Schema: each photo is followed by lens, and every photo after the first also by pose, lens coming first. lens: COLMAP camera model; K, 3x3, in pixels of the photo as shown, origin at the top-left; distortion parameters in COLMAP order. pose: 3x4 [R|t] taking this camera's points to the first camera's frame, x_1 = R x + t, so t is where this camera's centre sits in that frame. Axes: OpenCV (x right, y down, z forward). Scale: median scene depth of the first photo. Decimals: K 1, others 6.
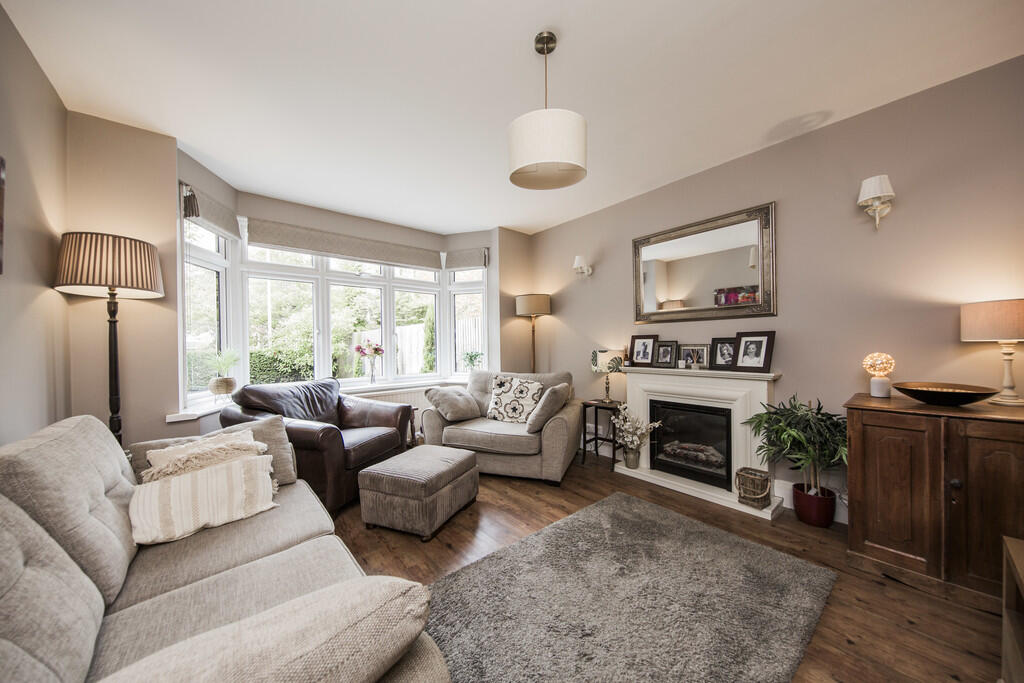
lens RADIAL K [[346.8, 0, 513.0], [0, 346.8, 344.0], [0, 0, 1]] dist [0.000134, 0.000018]
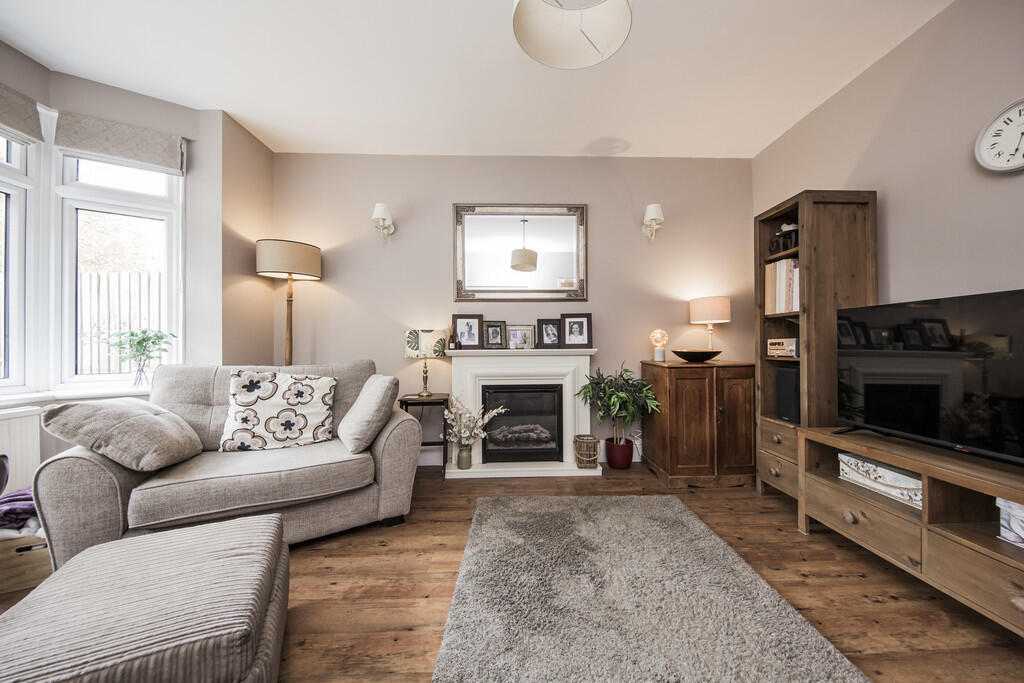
lens RADIAL K [[351.6, 0, 512.2], [0, 351.6, 343.1], [0, 0, 1]] dist [0.006493, -0.000130]
pose [[0.615111, 0.018430, 0.788225, -0.274615], [-0.002552, 0.999768, -0.021385, 0.071531], [-0.788436, 0.011143, 0.615016, 0.384086]]
